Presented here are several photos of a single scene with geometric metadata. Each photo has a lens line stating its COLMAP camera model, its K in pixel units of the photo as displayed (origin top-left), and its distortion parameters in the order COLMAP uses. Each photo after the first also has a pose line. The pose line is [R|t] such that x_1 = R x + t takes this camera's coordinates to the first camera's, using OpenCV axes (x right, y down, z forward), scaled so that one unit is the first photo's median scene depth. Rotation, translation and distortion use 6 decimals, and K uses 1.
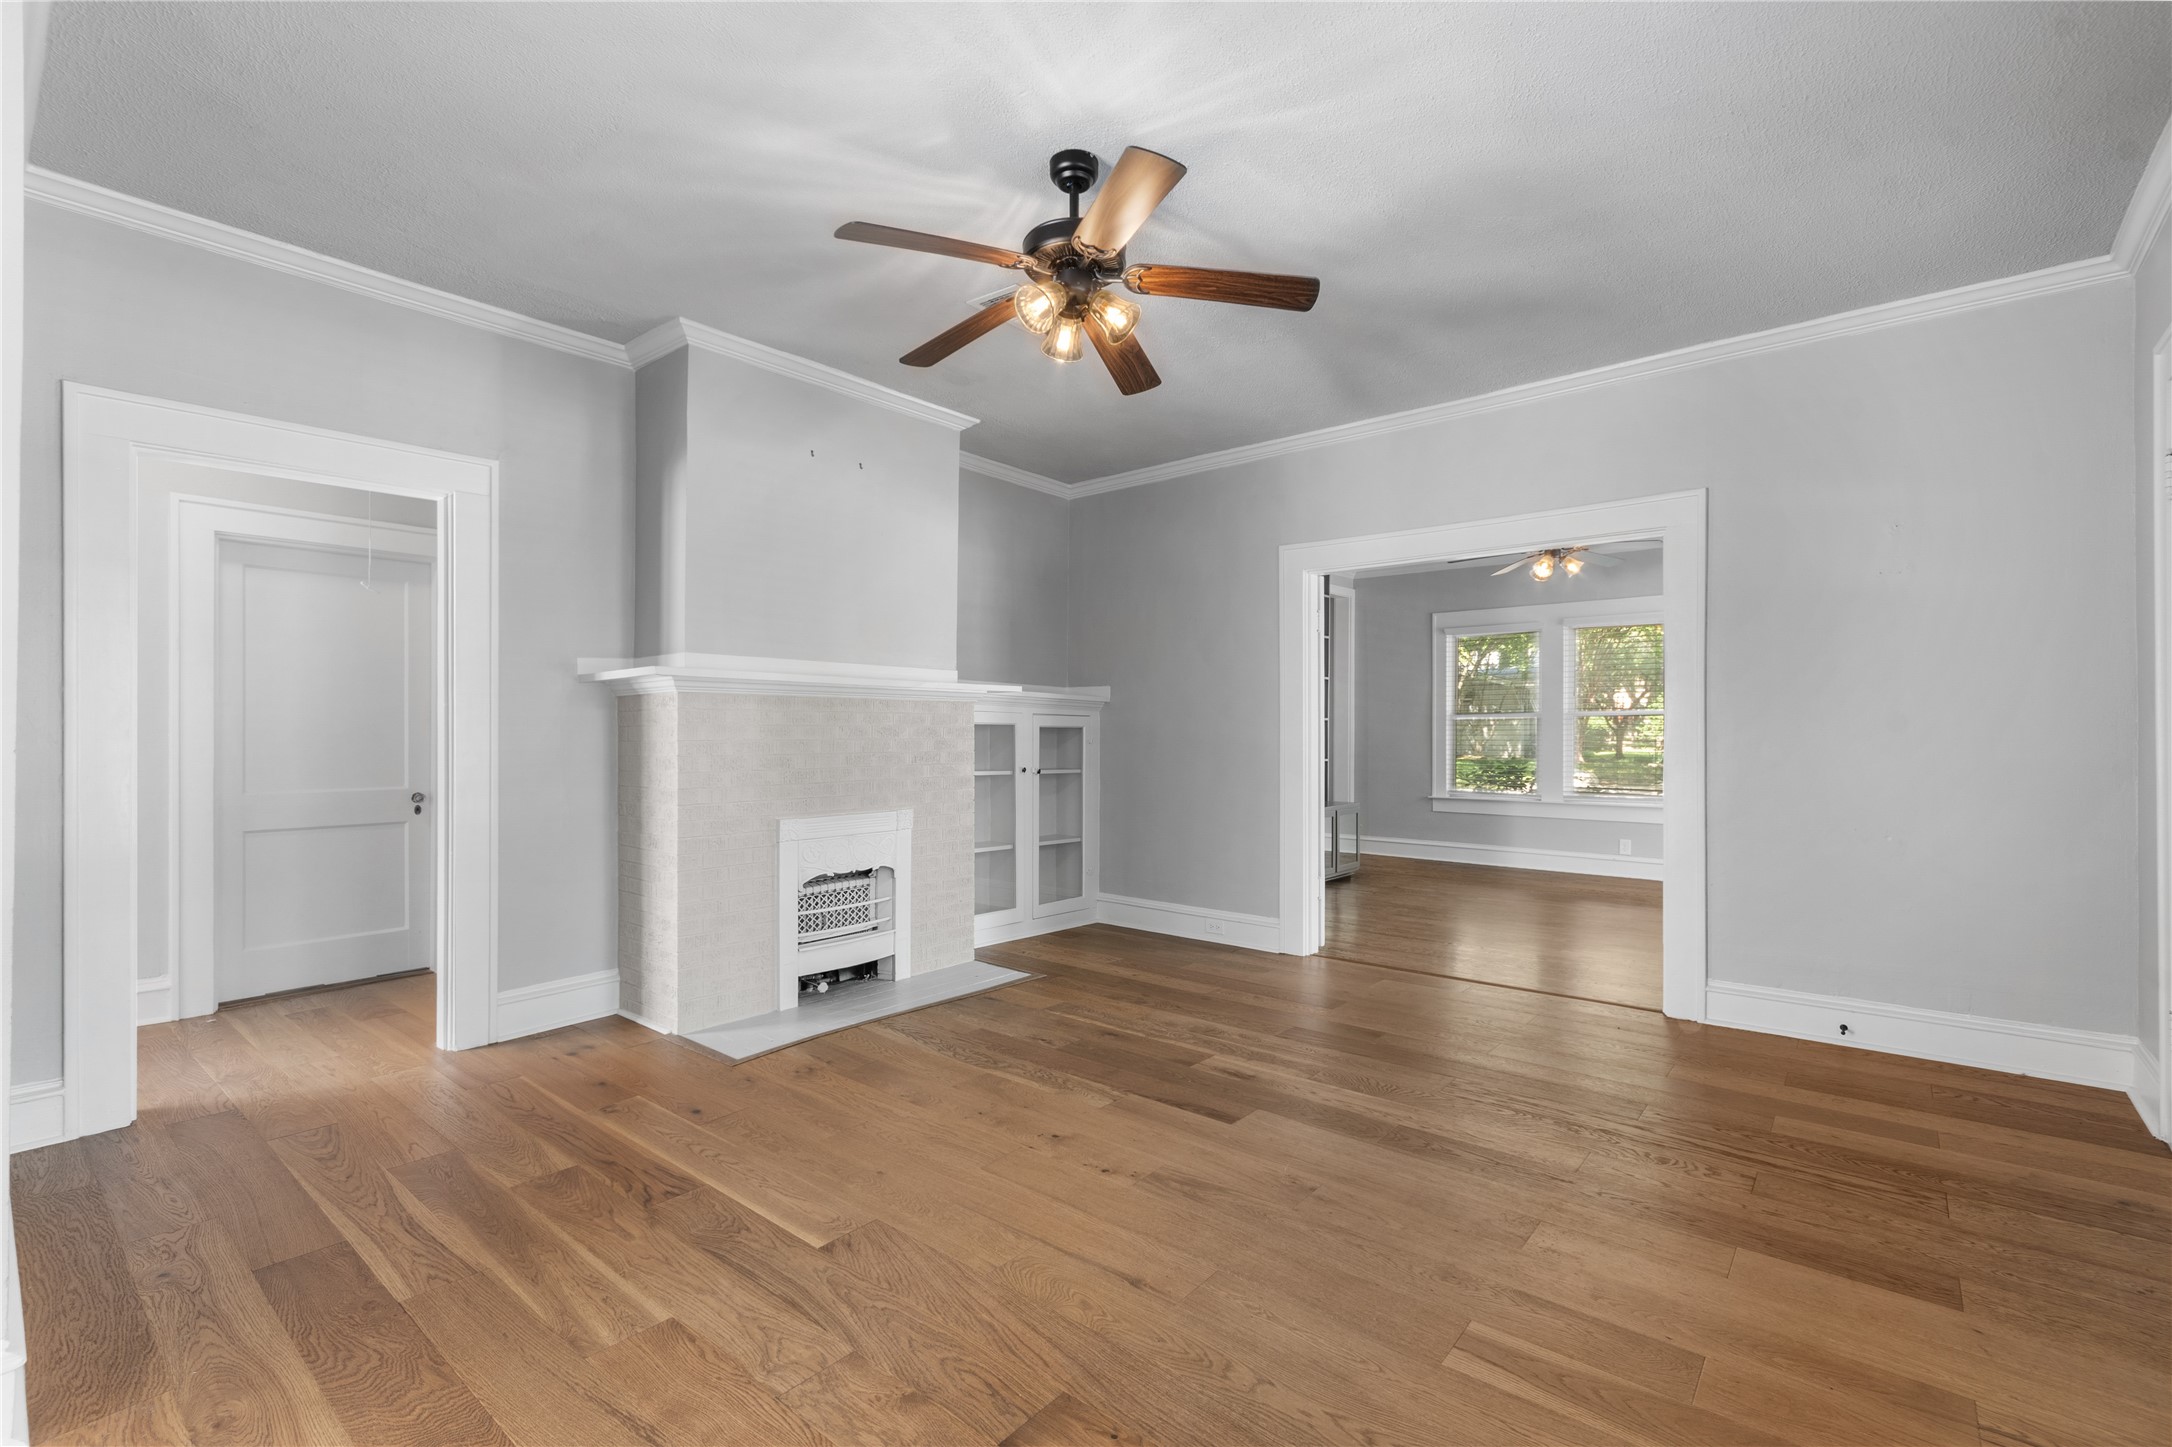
lens RADIAL K [[952.0, 0, 1089.9], [0, 952.0, 727.4], [0, 0, 1]] dist [0.000960, -0.000753]
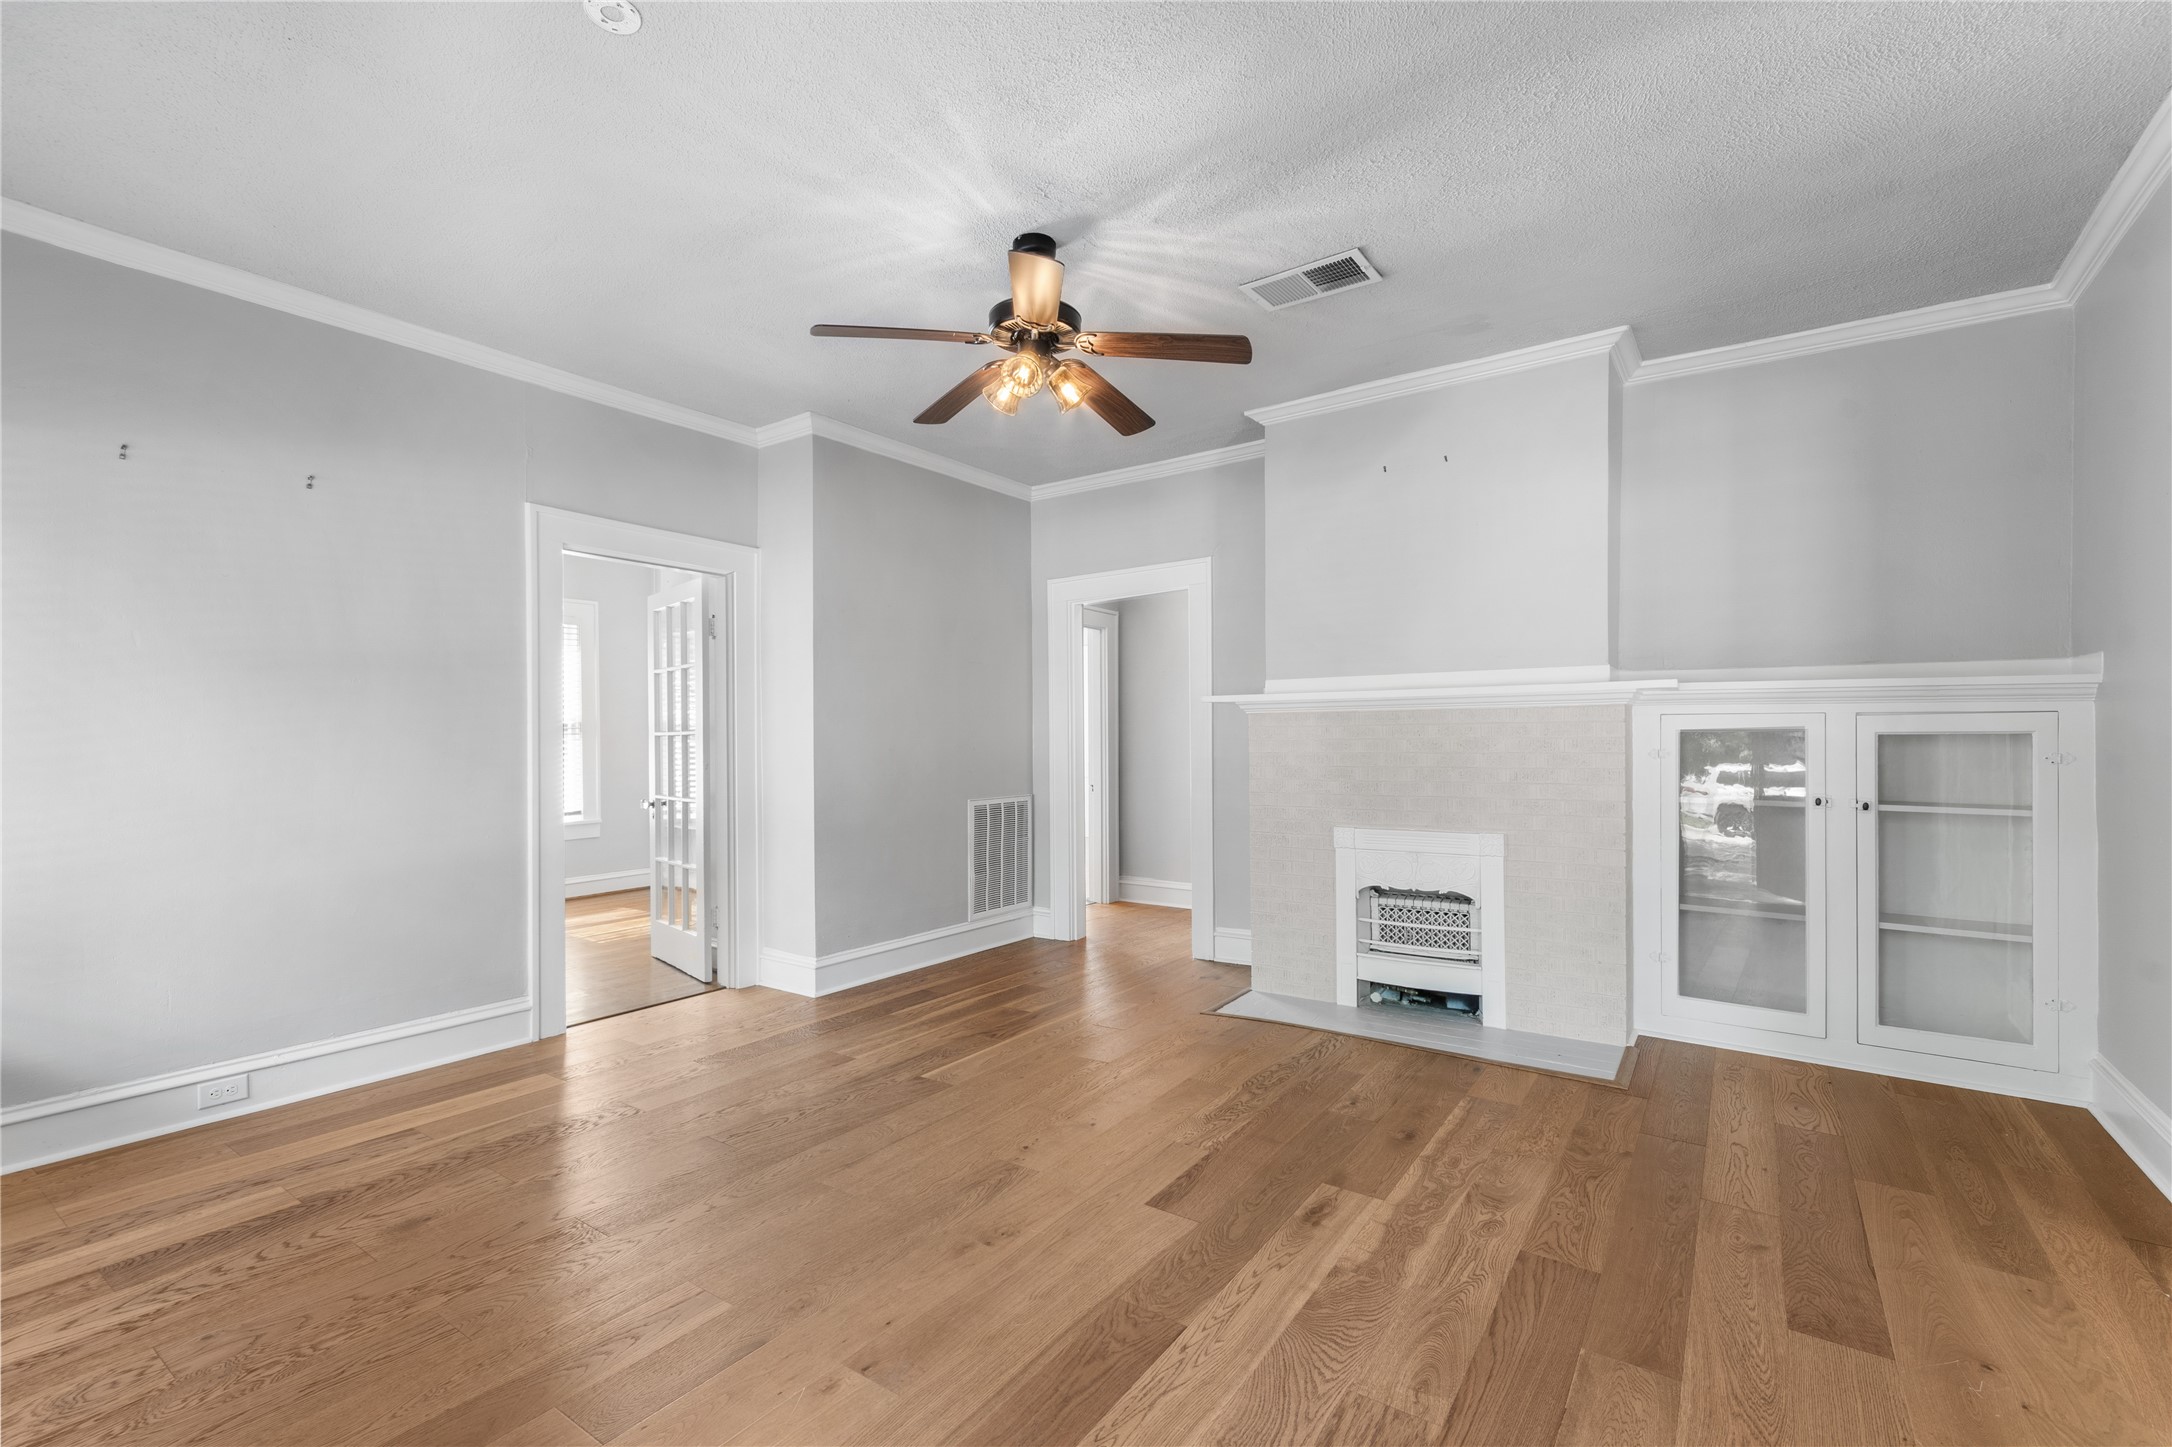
lens RADIAL K [[952.0, 0, 1091.8], [0, 952.0, 738.1], [0, 0, 1]] dist [0.000960, -0.000753]
pose [[0.088934, -0.001978, -0.996036, 0.771416], [0.014419, 0.999896, -0.000699, -0.006720], [0.995933, -0.014299, 0.088954, 0.672647]]
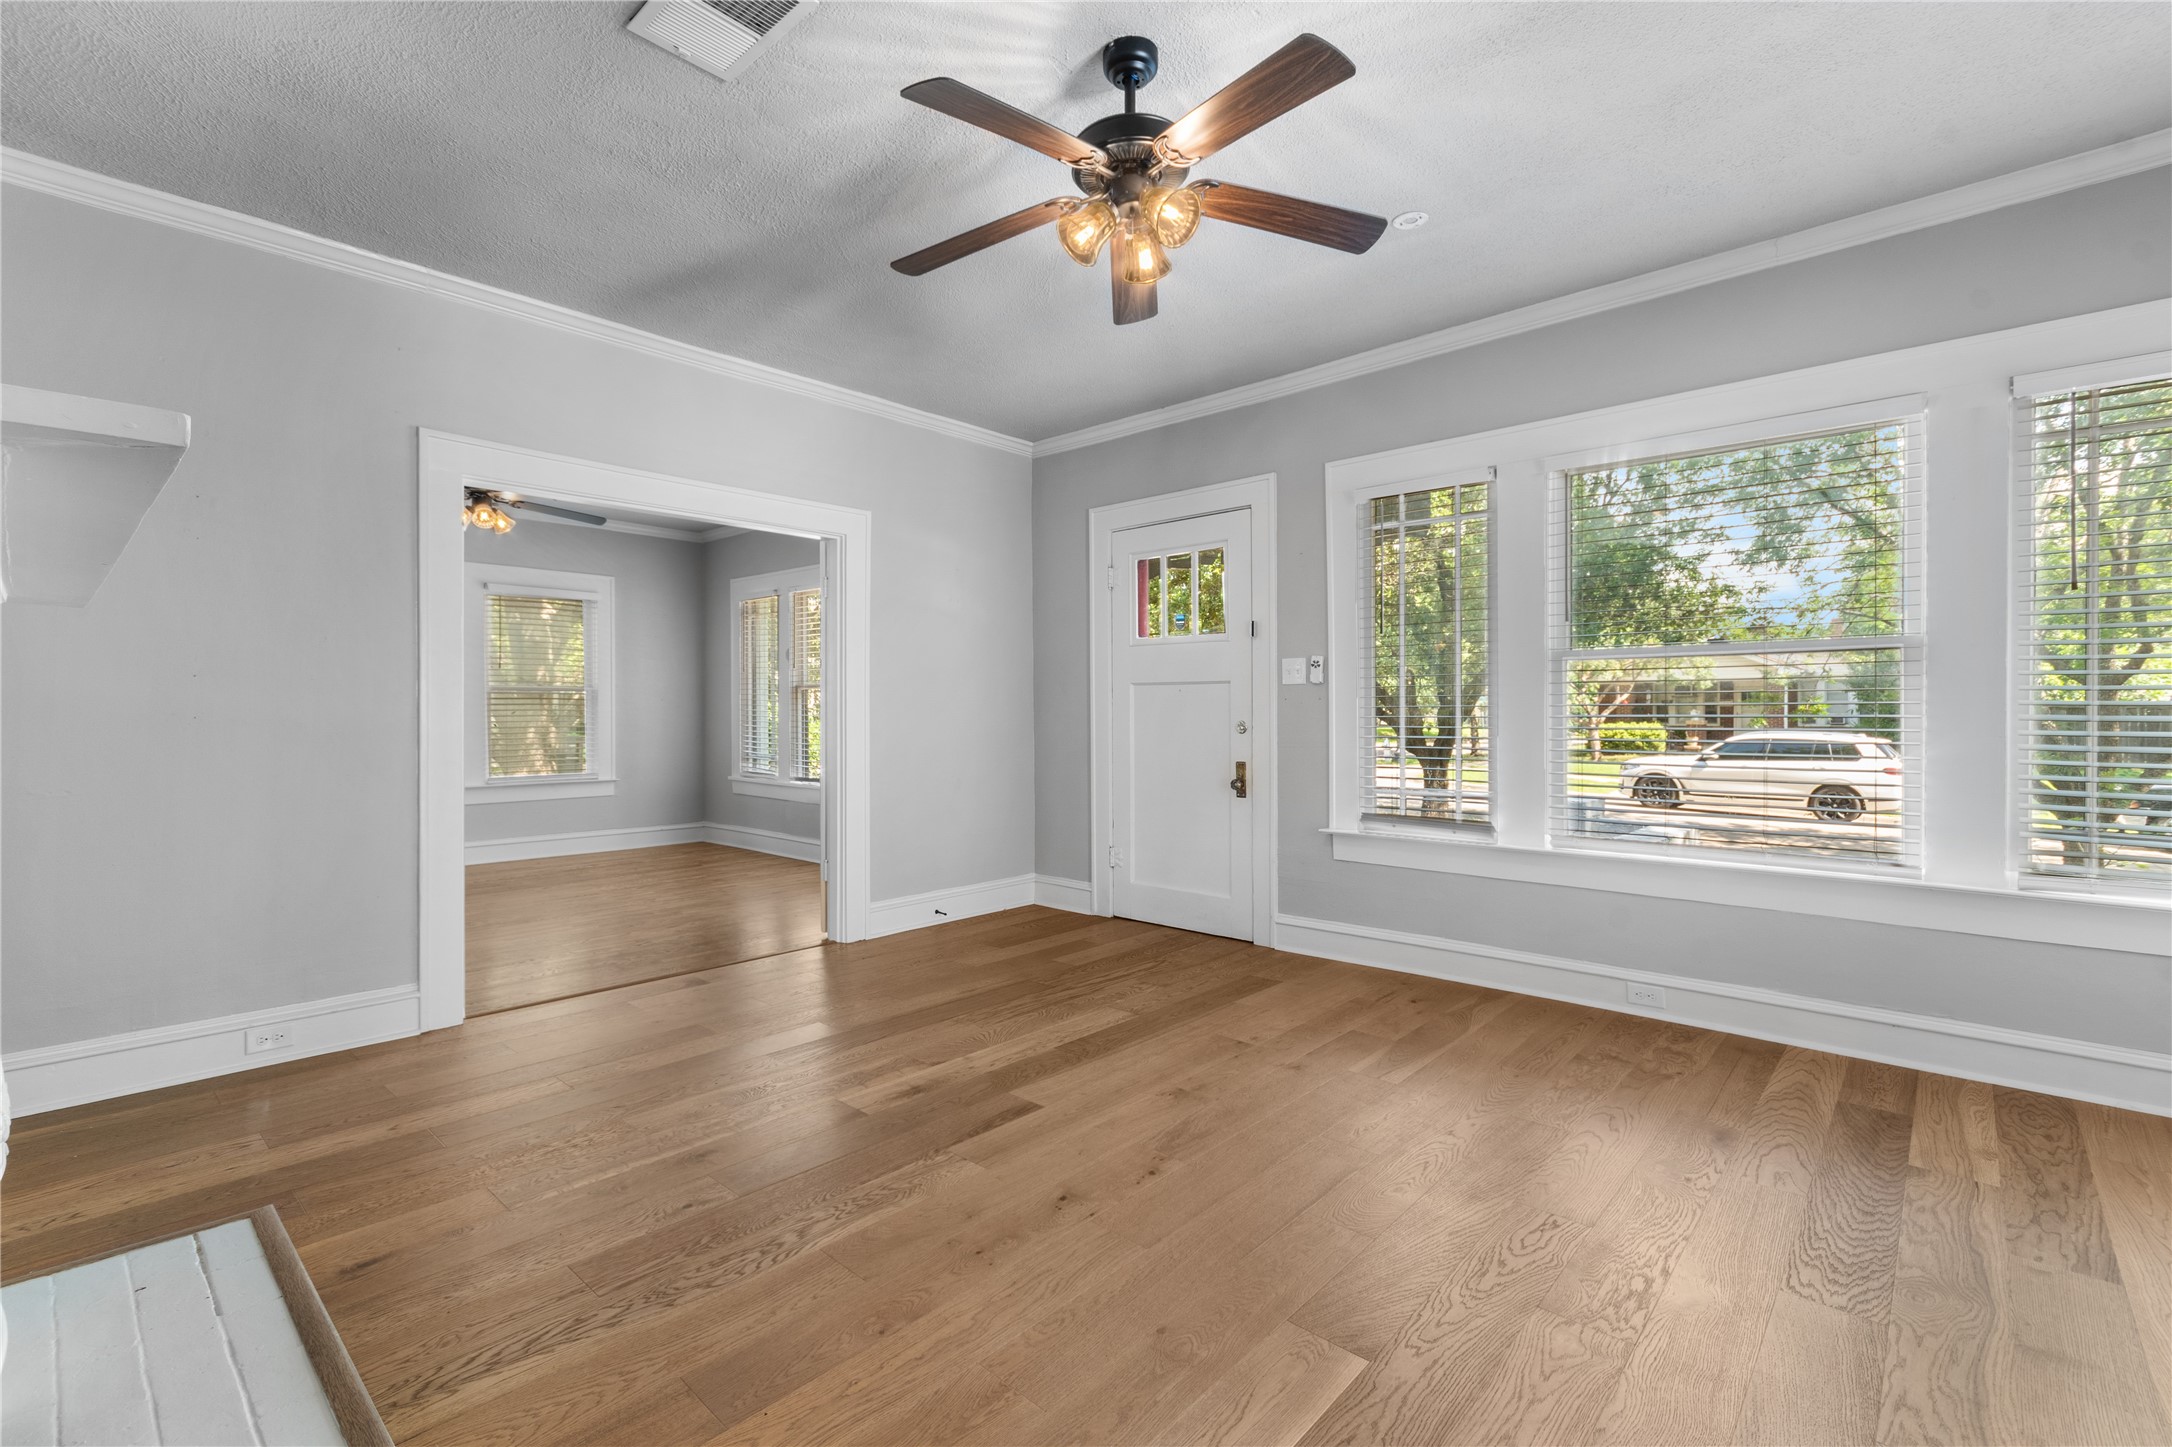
lens RADIAL K [[952.0, 0, 1082.4], [0, 952.0, 717.2], [0, 0, 1]] dist [0.000960, -0.000753]
pose [[0.051285, -0.006949, 0.998660, -0.625681], [-0.004863, 0.999962, 0.007208, 0.008614], [-0.998672, -0.005226, 0.051249, 0.698048]]
